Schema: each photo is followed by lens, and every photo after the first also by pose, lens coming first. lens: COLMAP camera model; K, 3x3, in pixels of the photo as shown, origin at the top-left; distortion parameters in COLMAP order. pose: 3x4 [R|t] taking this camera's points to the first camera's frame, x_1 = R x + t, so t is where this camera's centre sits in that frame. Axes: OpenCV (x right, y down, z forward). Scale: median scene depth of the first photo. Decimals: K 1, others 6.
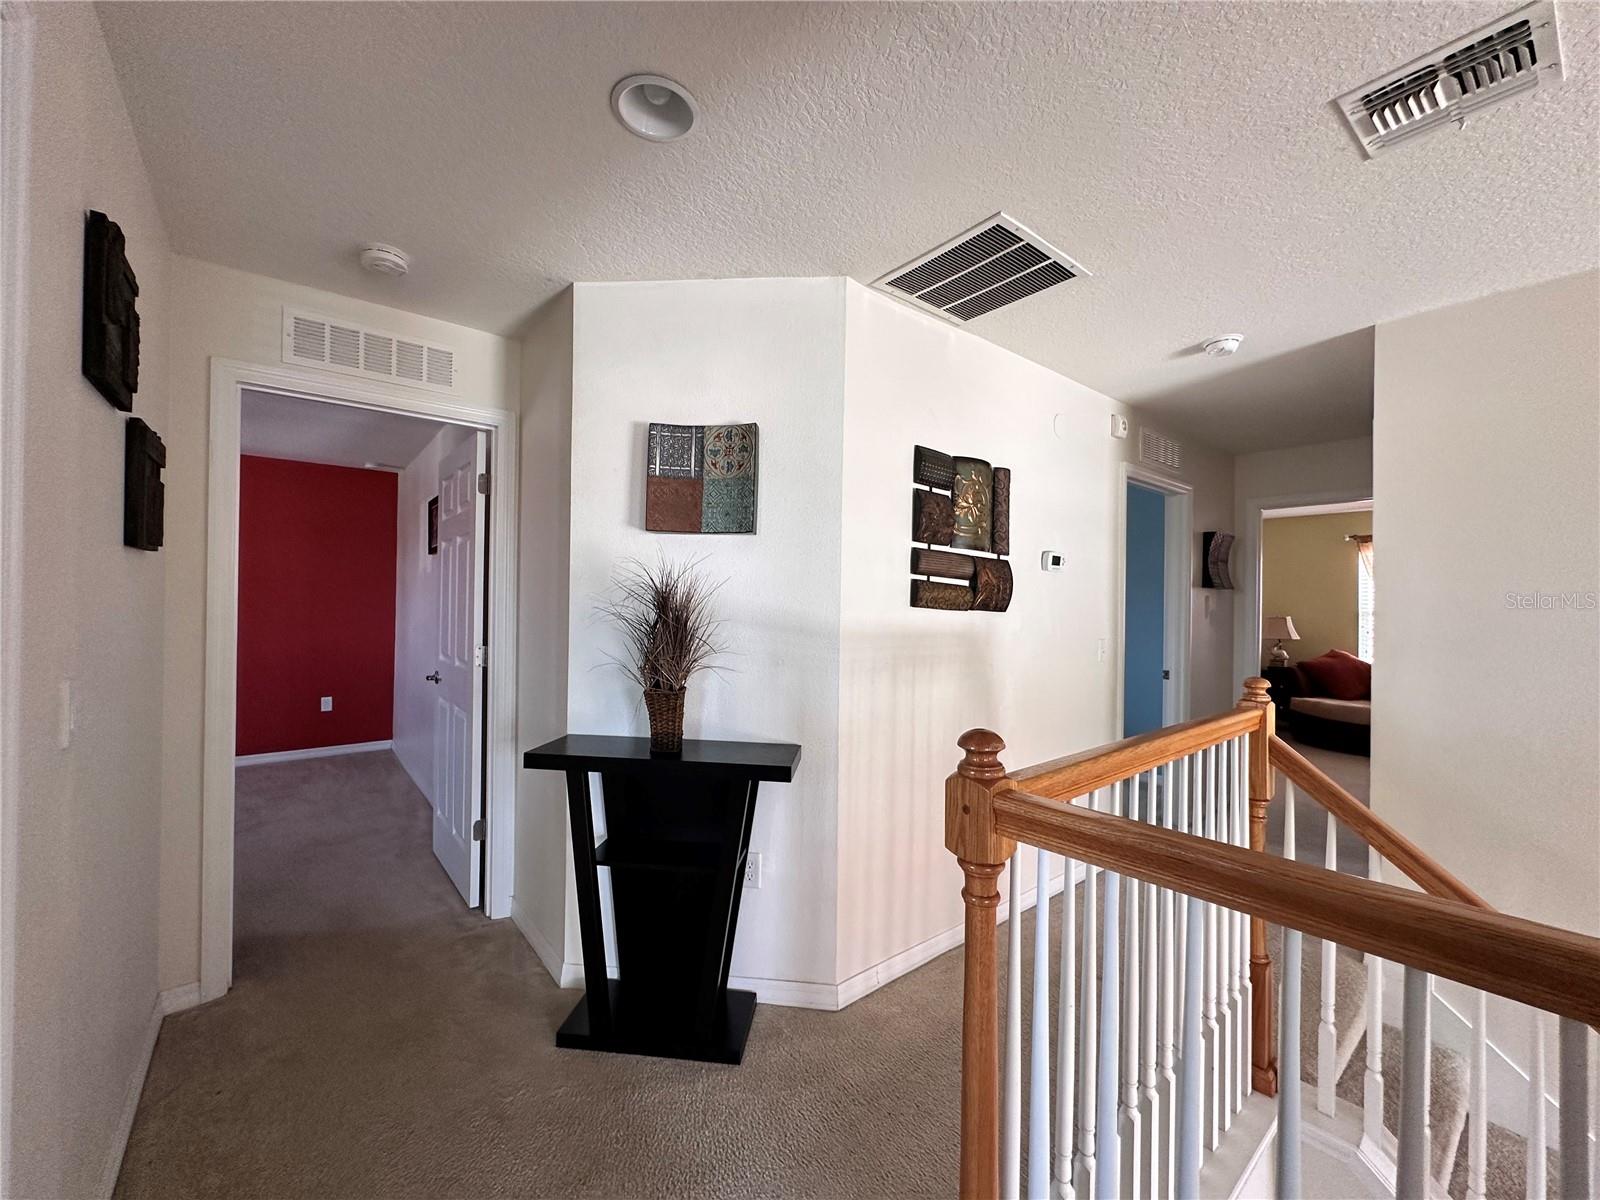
lens RADIAL K [[637.5, 0, 799.8], [0, 637.5, 603.7], [0, 0, 1]] dist [-0.002691, -0.000070]
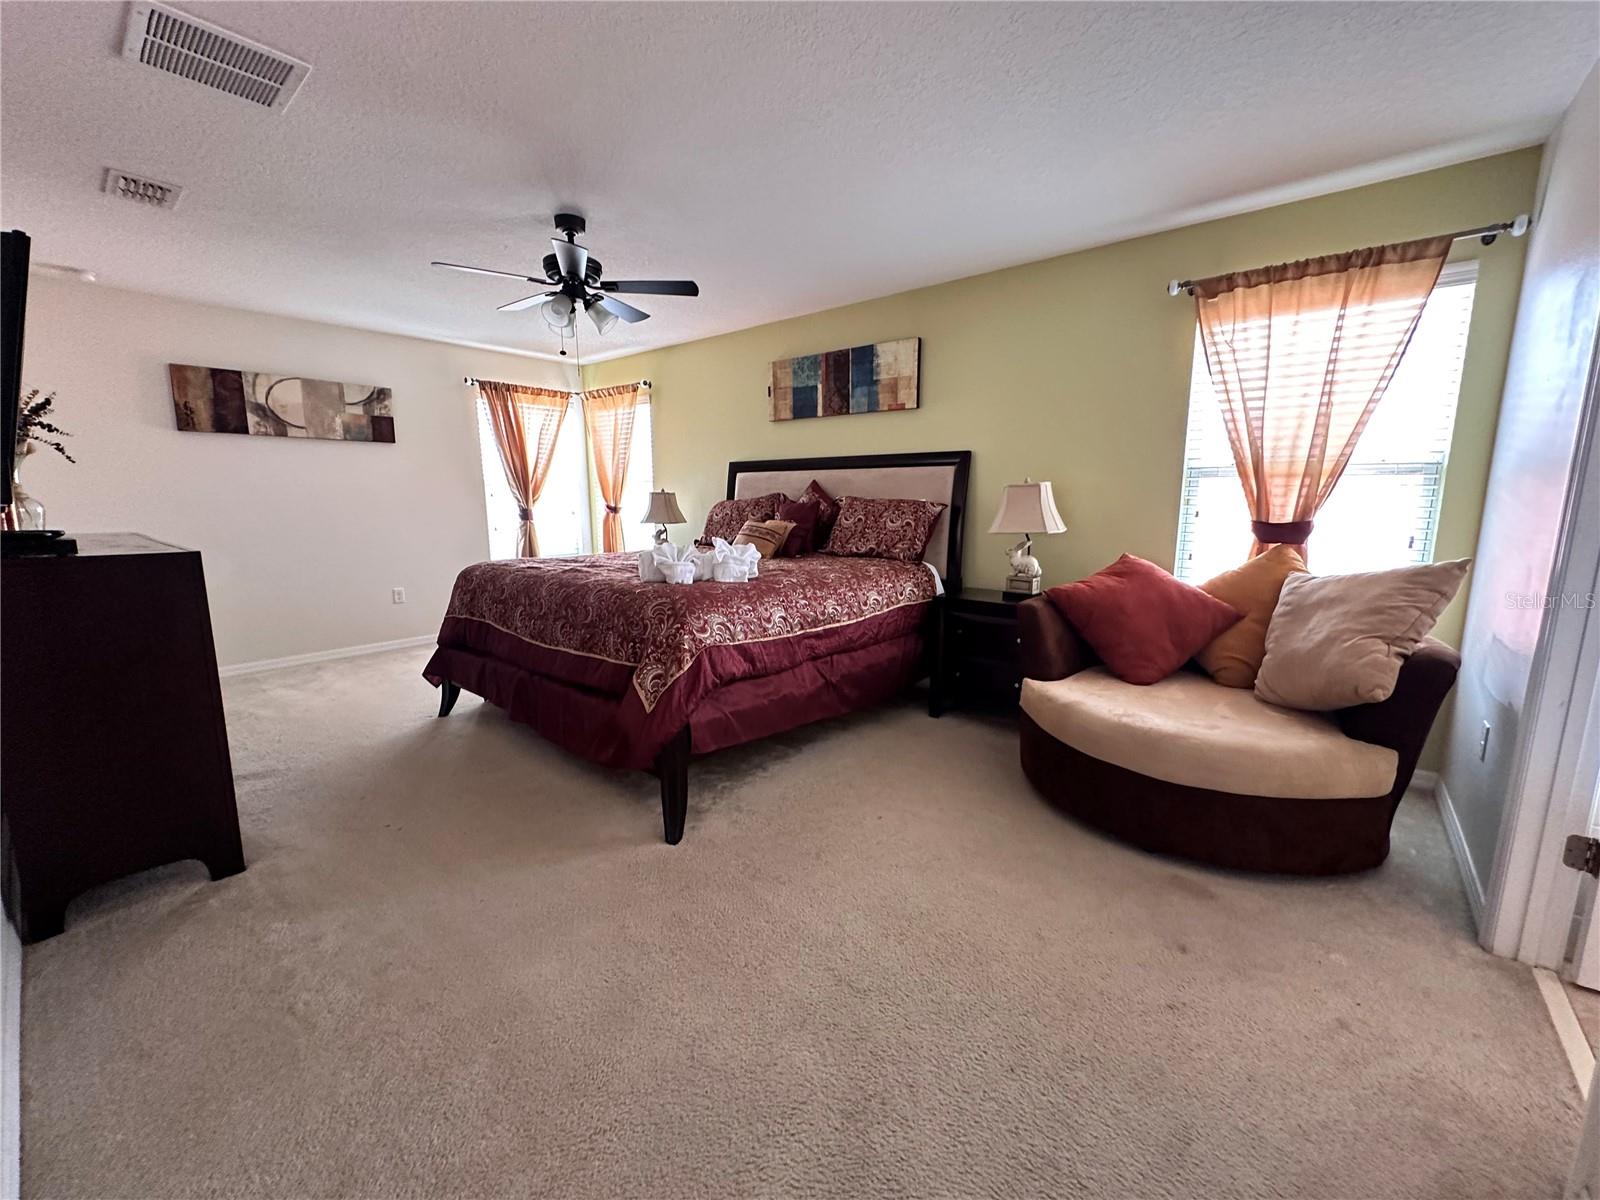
lens RADIAL K [[637.5, 0, 801.3], [0, 637.5, 599.4], [0, 0, 1]] dist [-0.002691, -0.000070]
pose [[0.980755, -0.041798, 0.190715, 0.534071], [0.008333, 0.984887, 0.172996, 0.022726], [-0.195064, -0.168078, 0.966282, 0.612953]]
